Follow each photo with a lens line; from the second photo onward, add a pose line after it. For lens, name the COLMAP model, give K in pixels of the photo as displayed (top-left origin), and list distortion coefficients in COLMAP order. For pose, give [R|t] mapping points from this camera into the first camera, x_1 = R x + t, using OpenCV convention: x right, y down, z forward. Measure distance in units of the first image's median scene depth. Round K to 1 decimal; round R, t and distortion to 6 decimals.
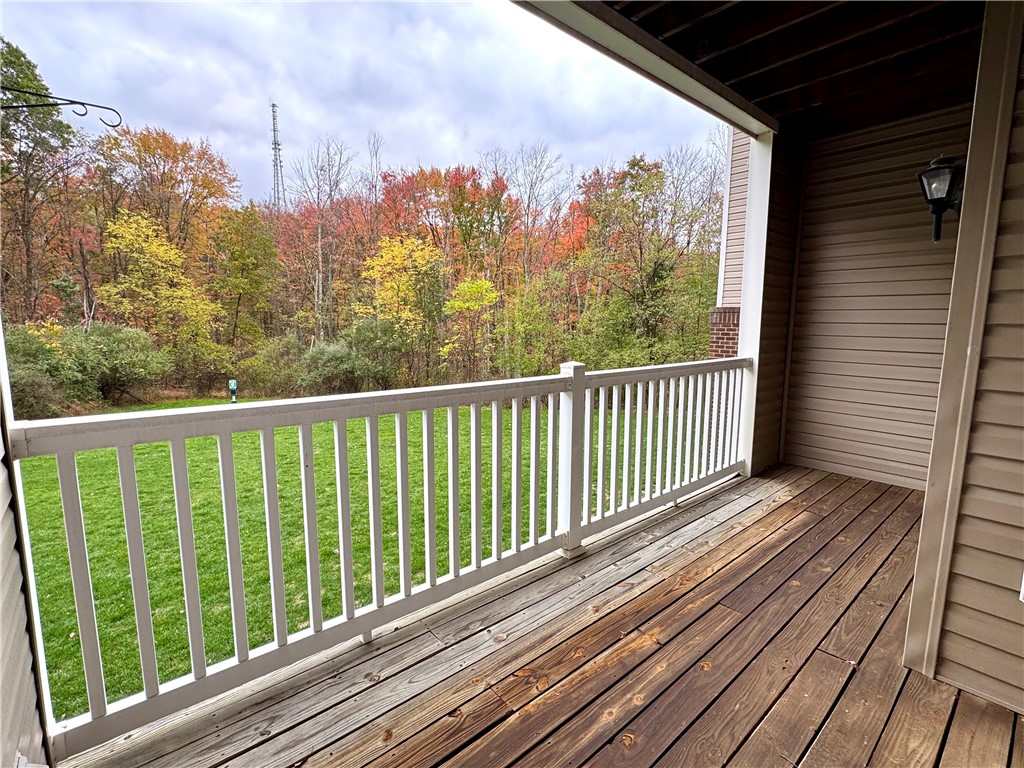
lens RADIAL K [[486.0, 0, 513.4], [0, 486.0, 393.6], [0, 0, 1]] dist [0.000067, -0.001468]
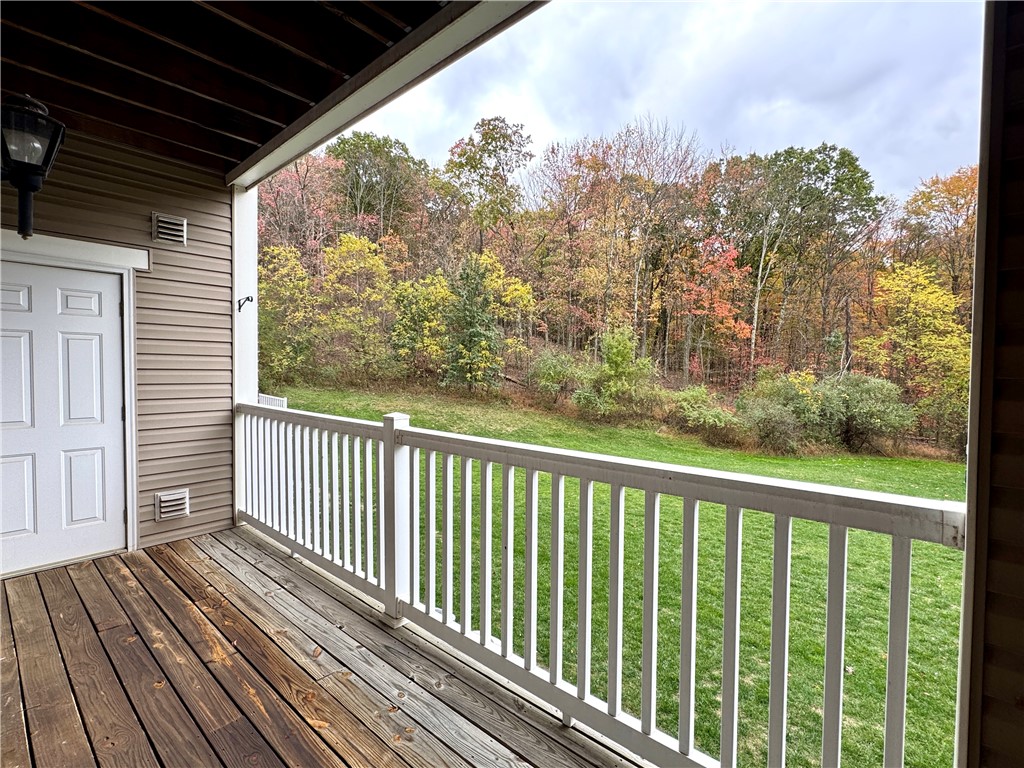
lens RADIAL K [[486.0, 0, 507.4], [0, 486.0, 379.0], [0, 0, 1]] dist [0.000067, -0.001468]
pose [[0.117707, 0.018138, -0.992883, 0.114248], [-0.151065, 0.988524, 0.000149, -0.016869], [0.981491, 0.149972, 0.119097, 0.112954]]
